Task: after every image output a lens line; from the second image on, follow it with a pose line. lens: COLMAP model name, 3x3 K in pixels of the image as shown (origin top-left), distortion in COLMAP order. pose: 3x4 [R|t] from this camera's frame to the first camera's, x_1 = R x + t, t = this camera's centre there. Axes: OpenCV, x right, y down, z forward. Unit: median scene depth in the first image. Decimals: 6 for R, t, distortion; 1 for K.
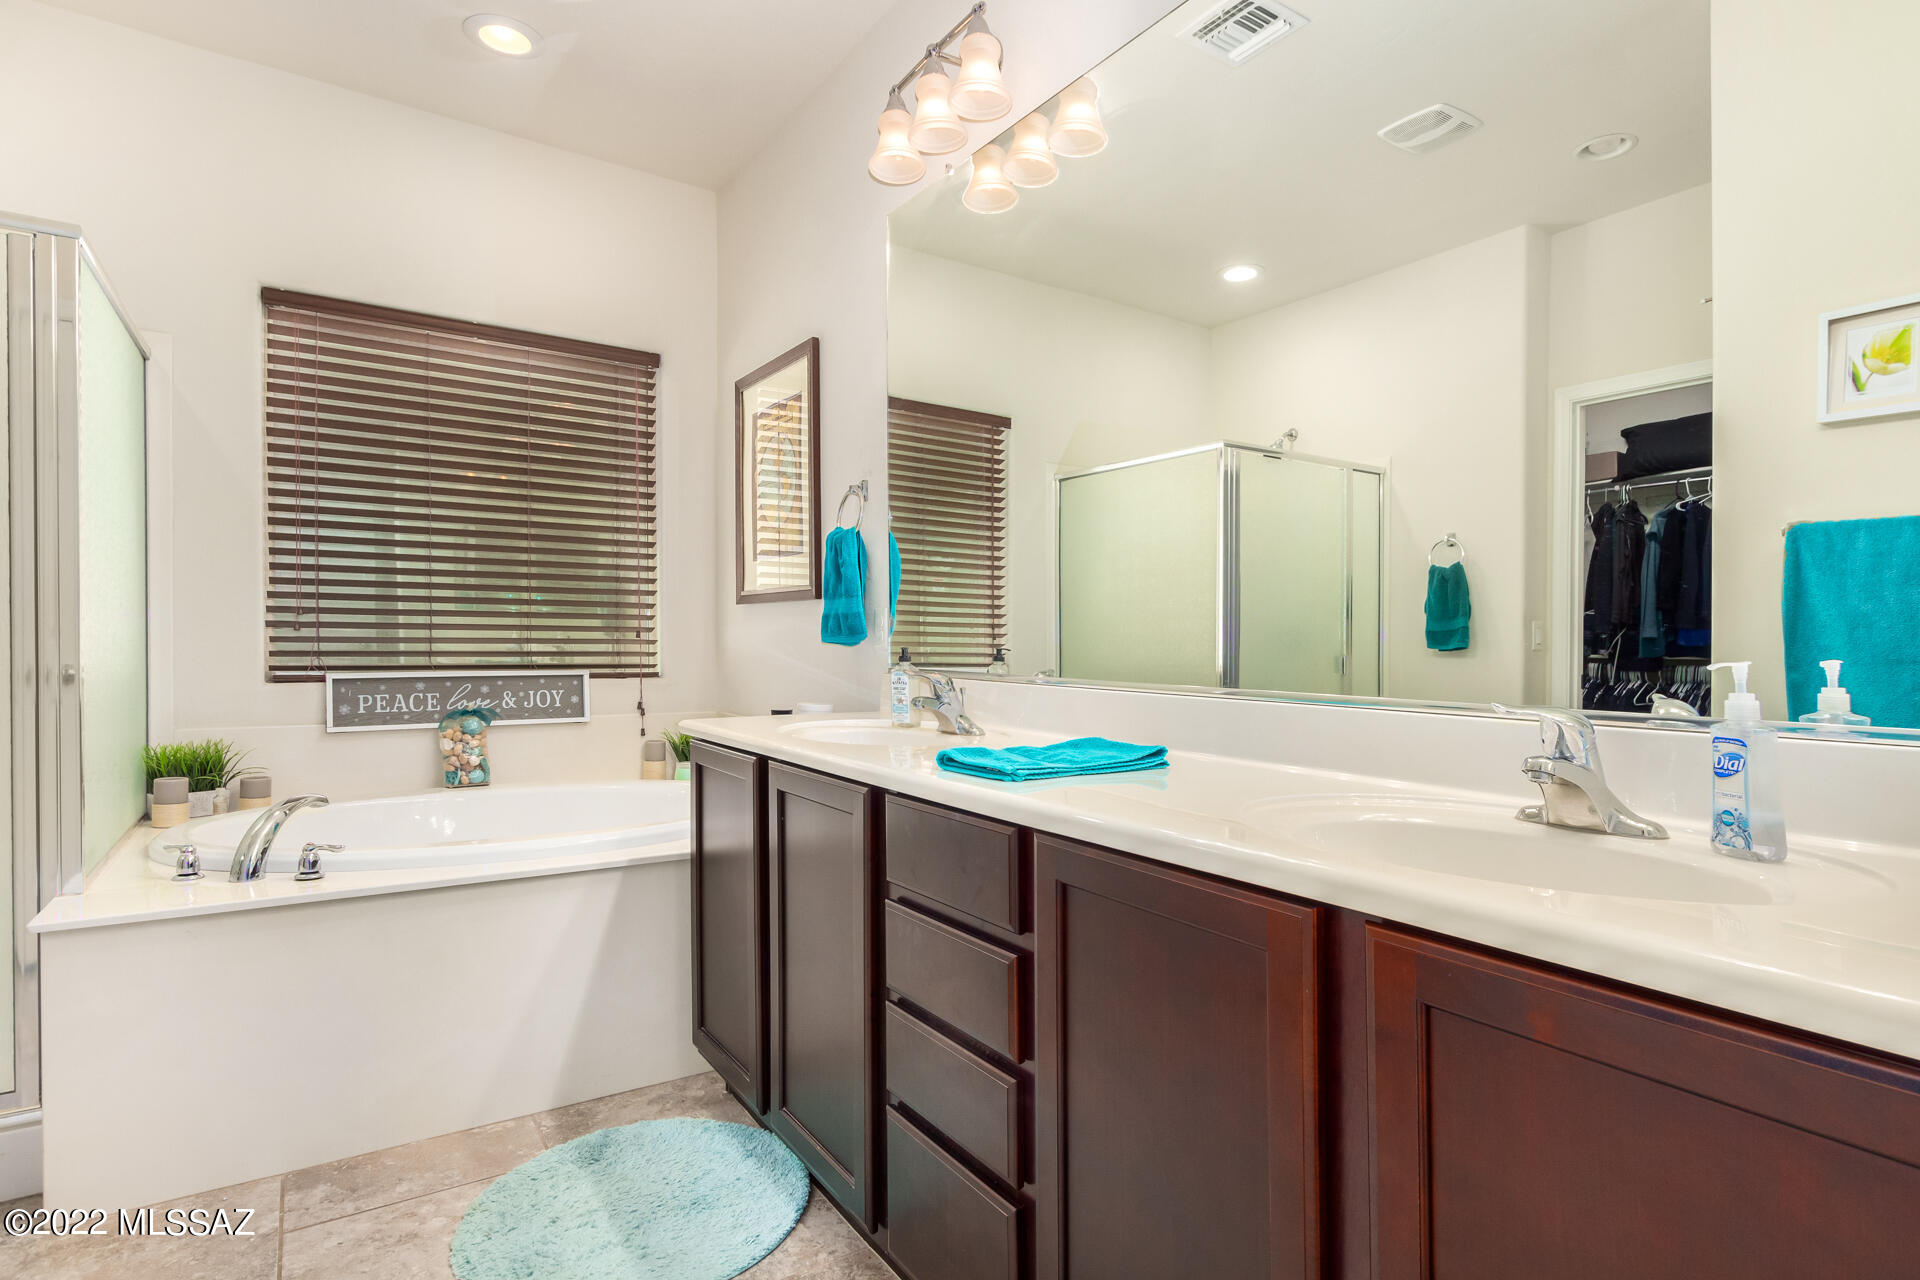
lens RADIAL K [[970.5, 0, 960.0], [0, 970.5, 640.0], [0, 0, 1]] dist [0.000818, 0.000021]
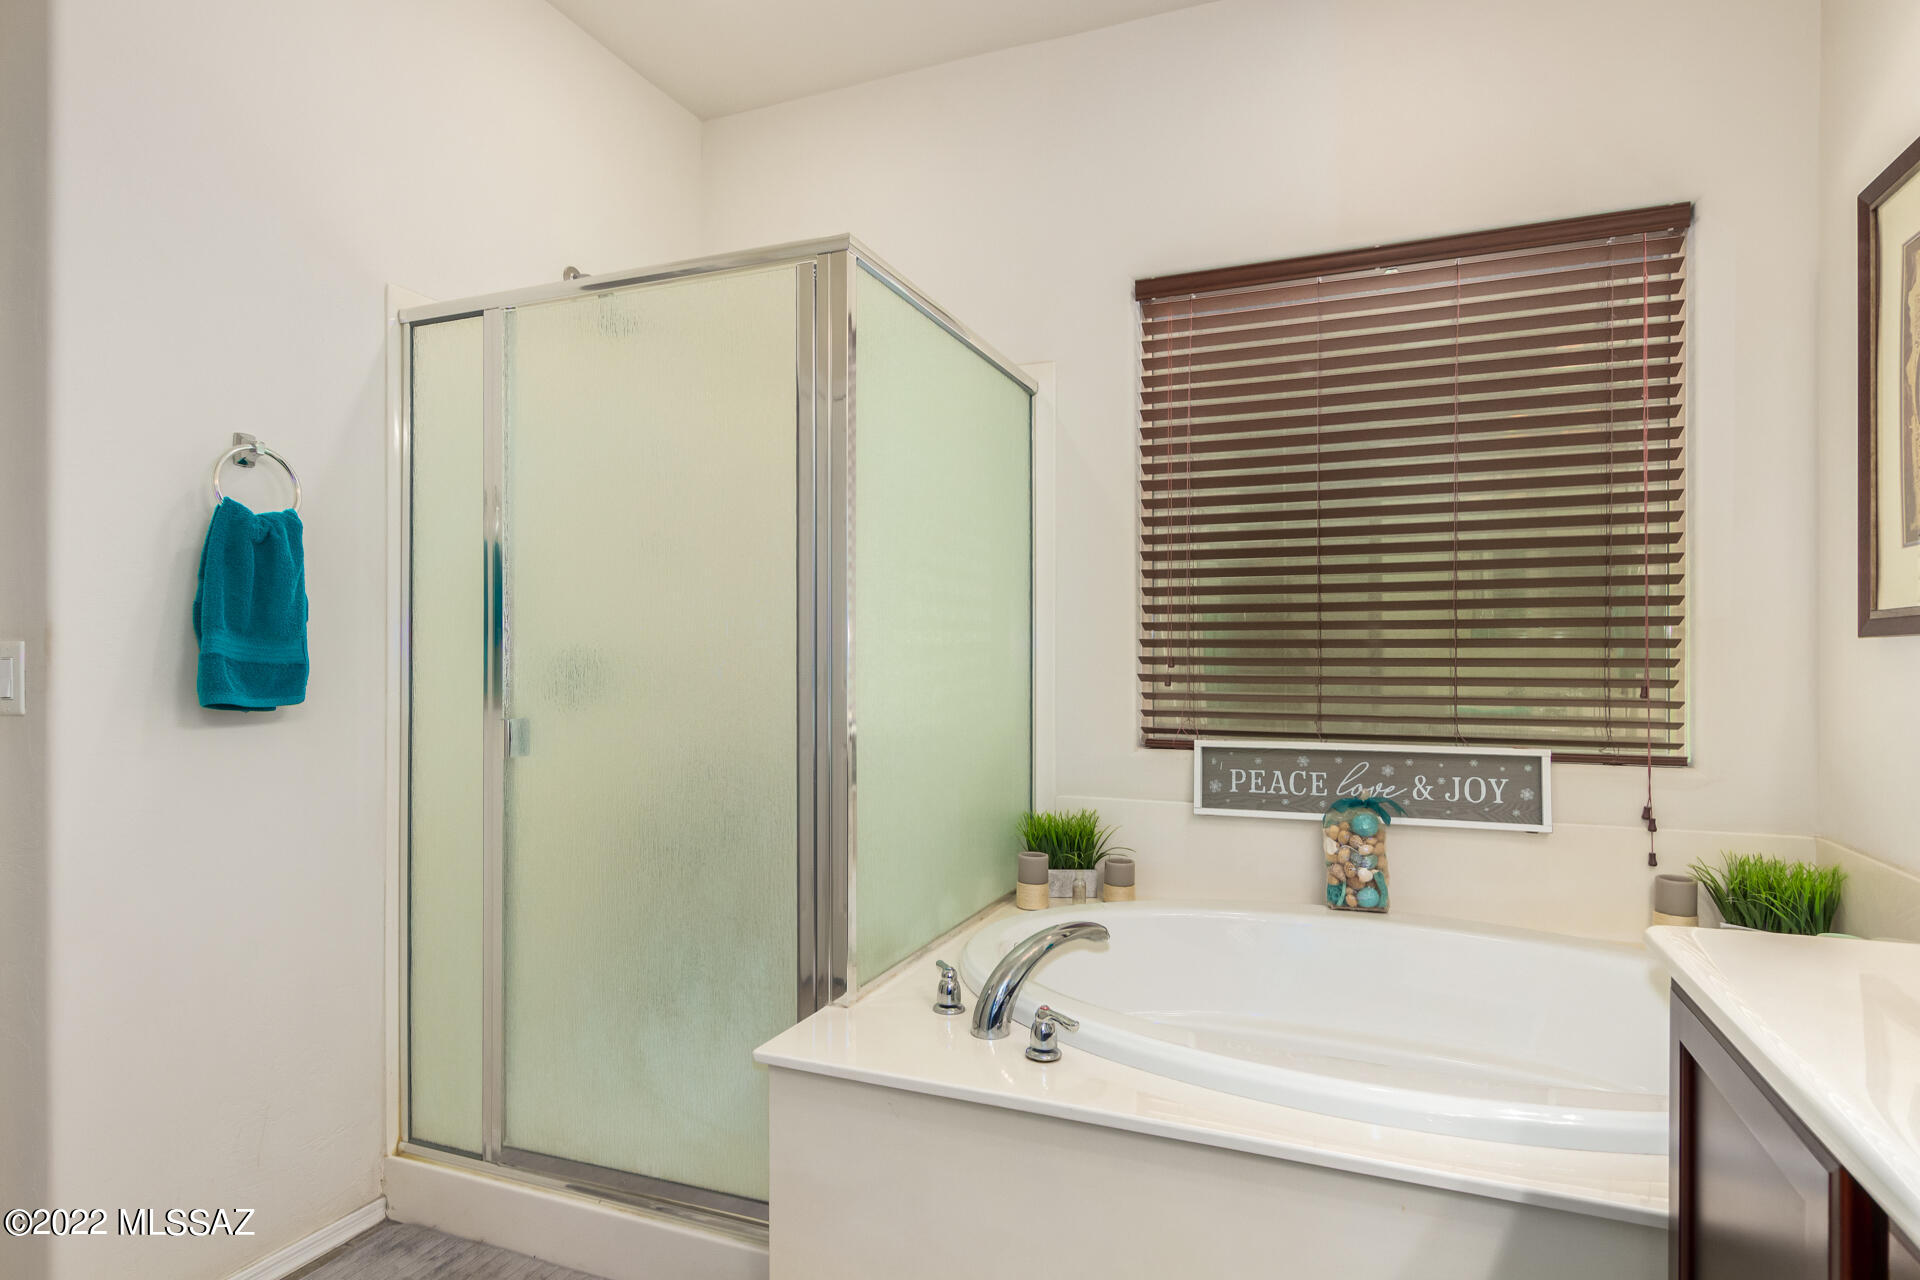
lens RADIAL K [[1039.3, 0, 962.8], [0, 1039.3, 675.2], [0, 0, 1]] dist [0.004349, 0.002598]
pose [[0.562148, 0.004814, -0.827023, -0.046873], [0.004429, 0.999951, 0.008830, -0.026280], [0.827025, -0.008627, 0.562099, 0.342129]]
